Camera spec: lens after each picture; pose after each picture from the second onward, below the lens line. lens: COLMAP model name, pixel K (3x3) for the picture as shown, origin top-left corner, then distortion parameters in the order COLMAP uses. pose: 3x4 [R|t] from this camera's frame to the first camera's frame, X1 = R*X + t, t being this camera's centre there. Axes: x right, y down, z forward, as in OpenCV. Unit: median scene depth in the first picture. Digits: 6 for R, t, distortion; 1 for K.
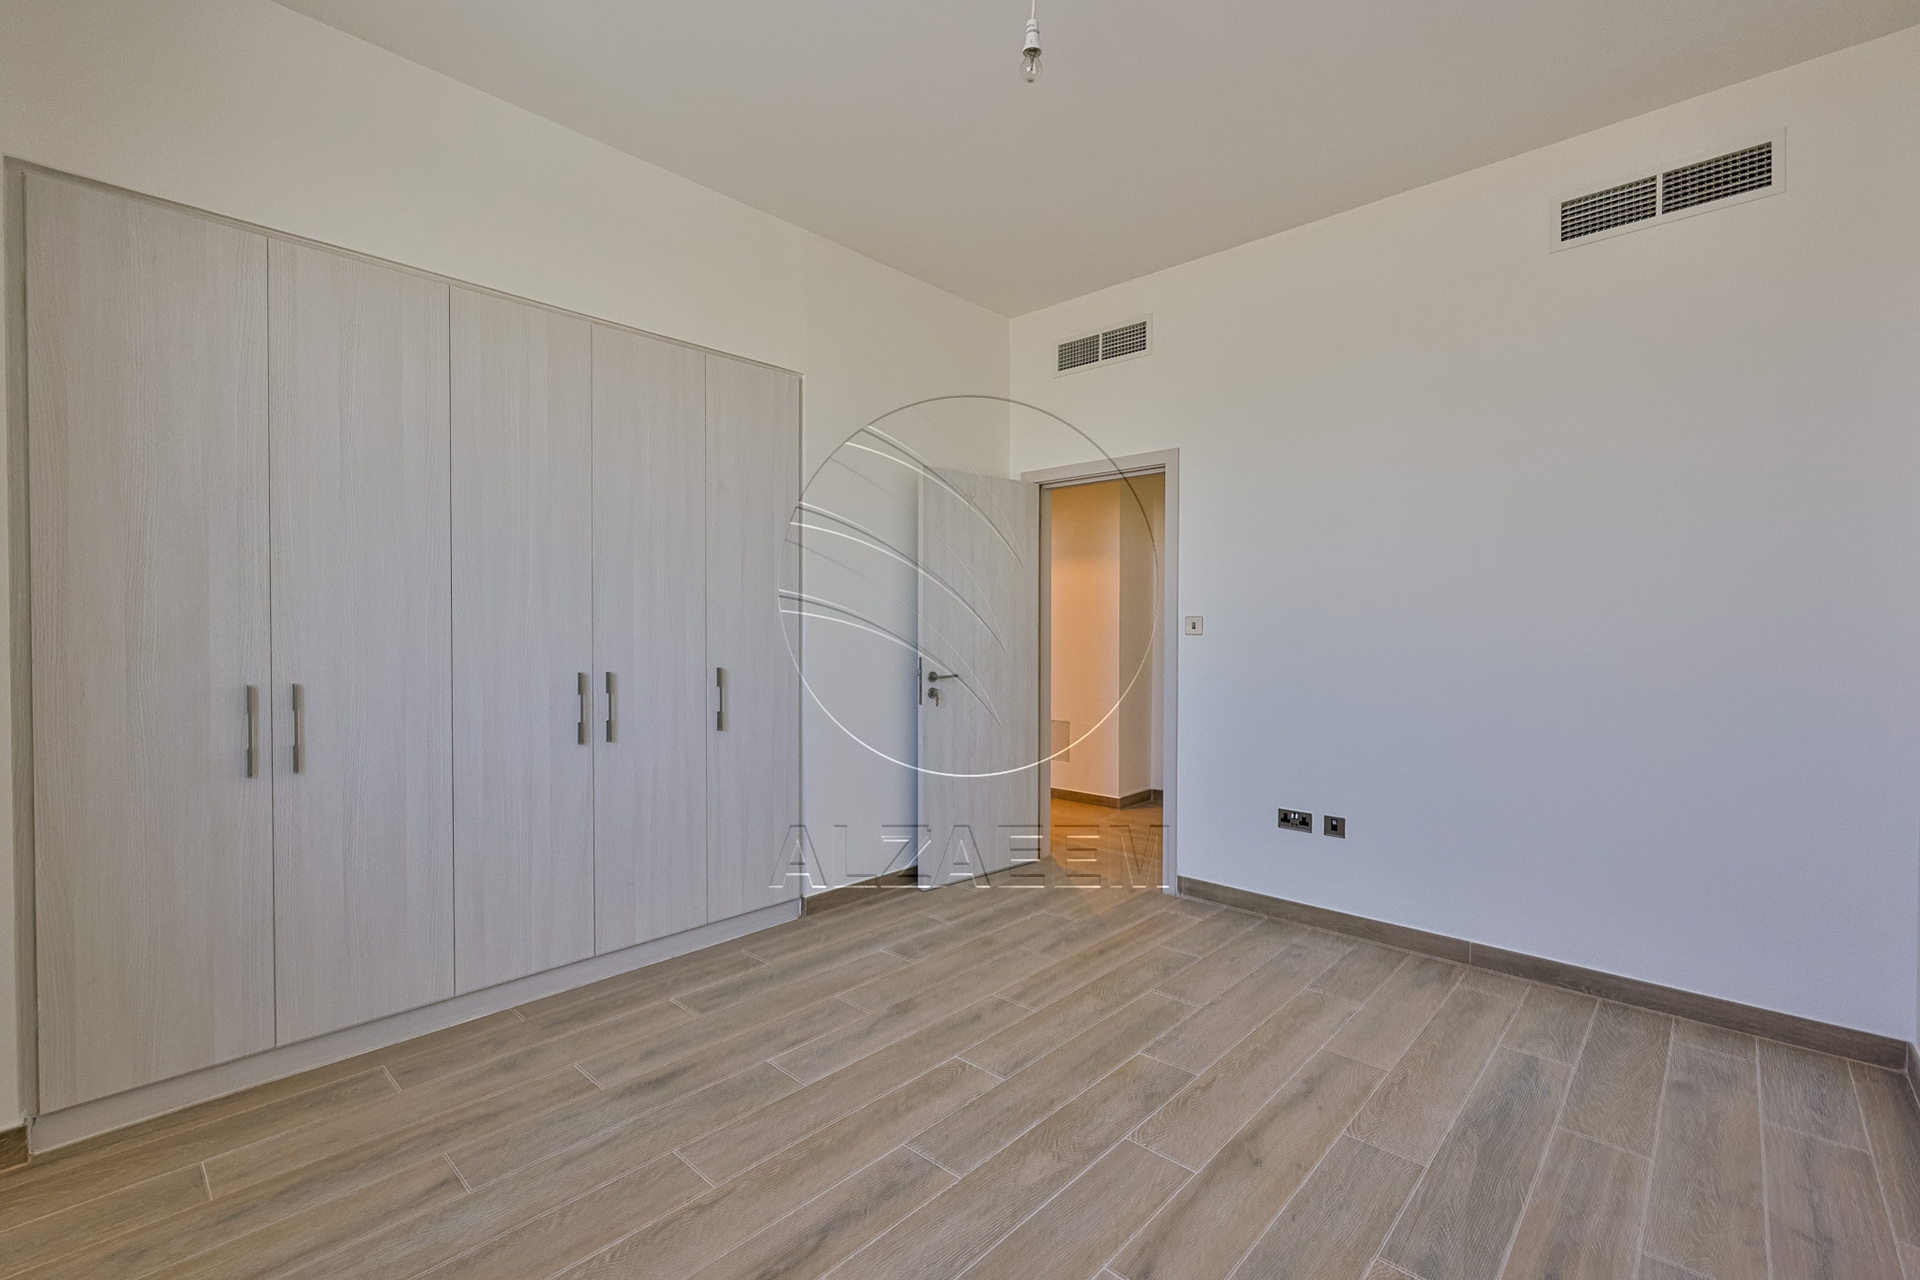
lens RADIAL K [[816.1, 0, 970.8], [0, 816.1, 637.4], [0, 0, 1]] dist [-0.000235, -0.000294]
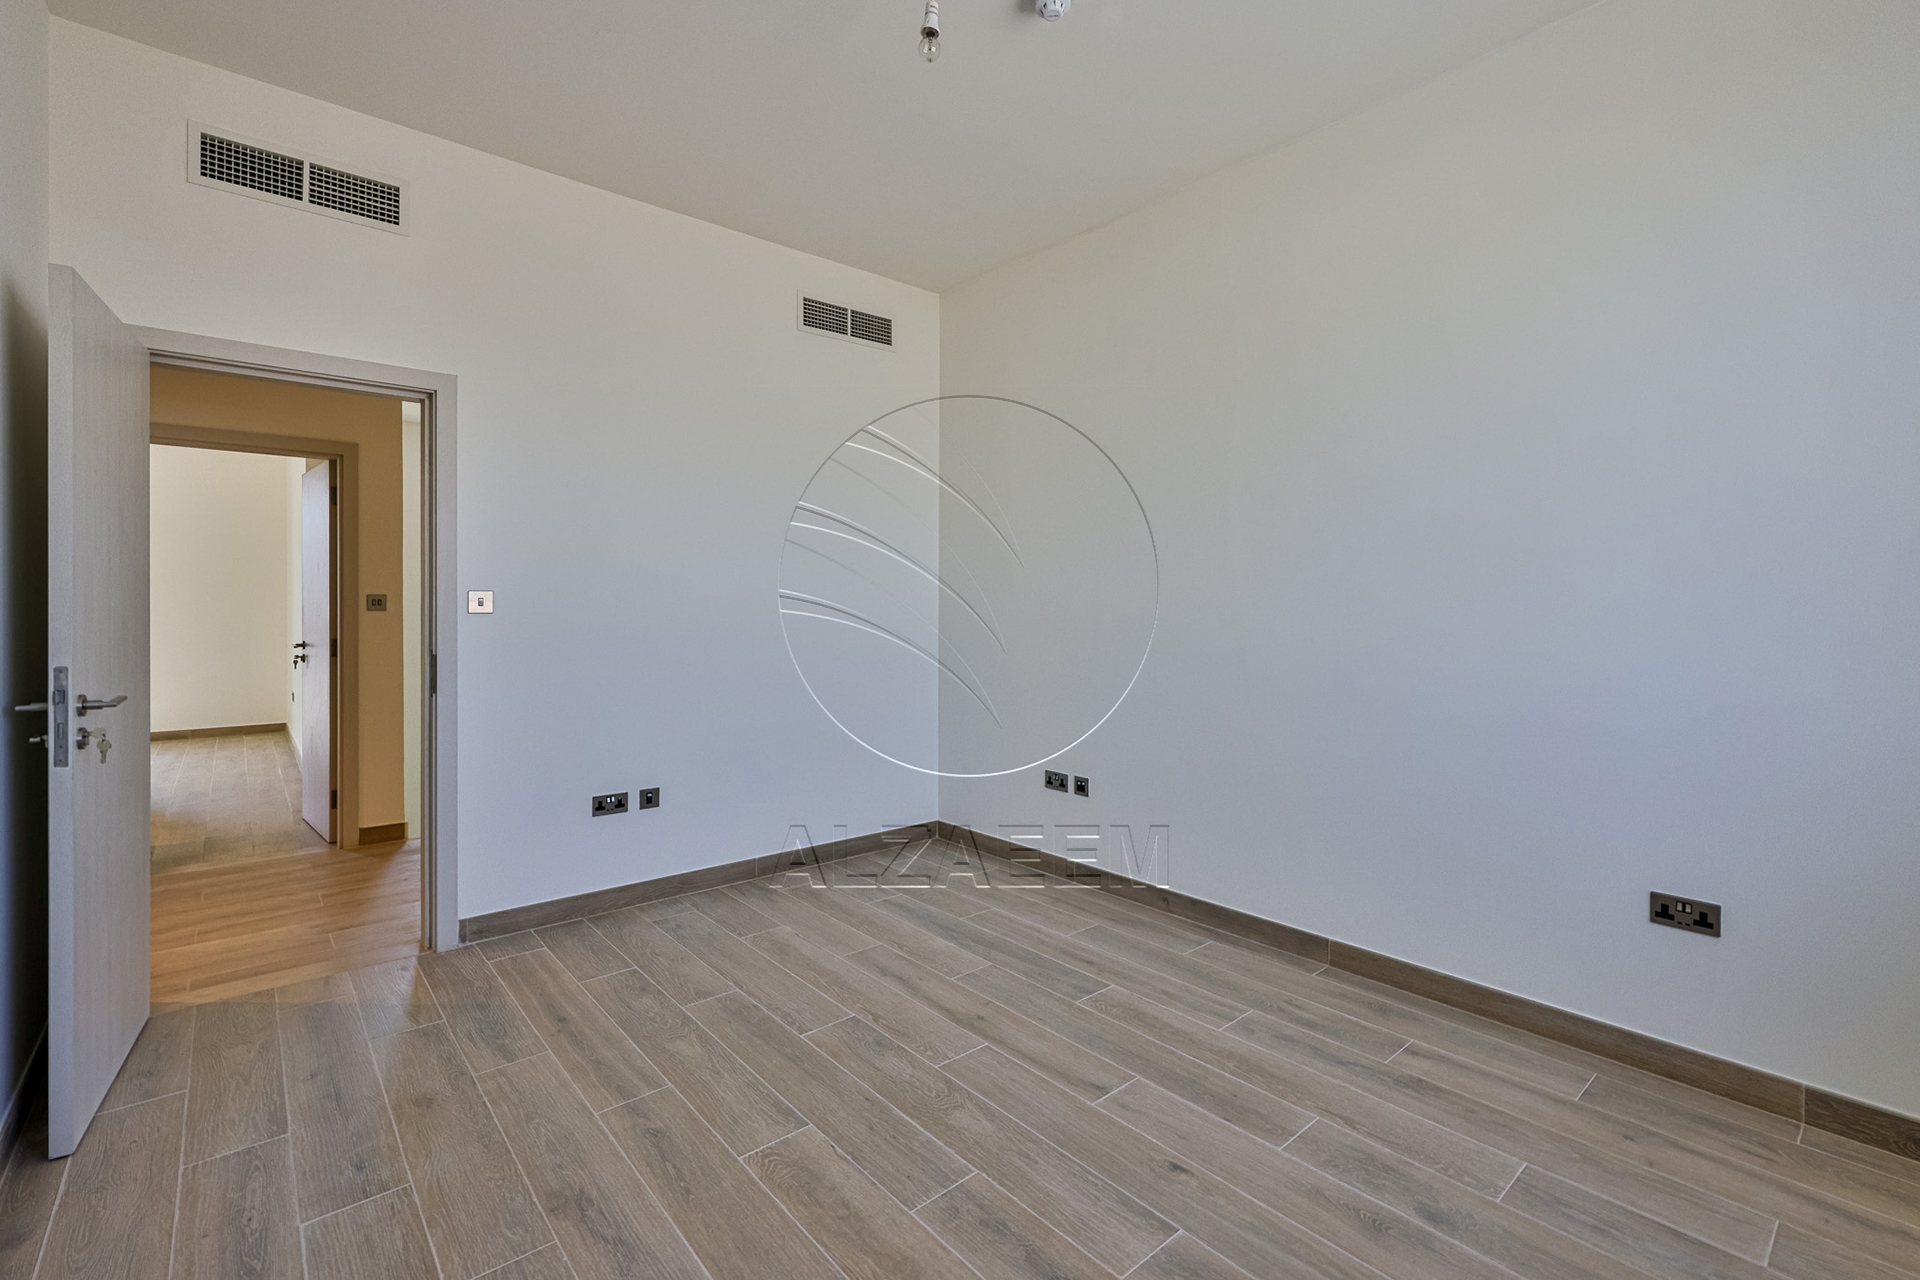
lens RADIAL K [[816.1, 0, 961.9], [0, 816.1, 611.1], [0, 0, 1]] dist [-0.000235, -0.000294]
pose [[0.136816, -0.006301, 0.990576, -0.592348], [0.011904, 0.999918, 0.004717, -0.005322], [-0.990525, 0.011147, 0.136880, 0.536279]]
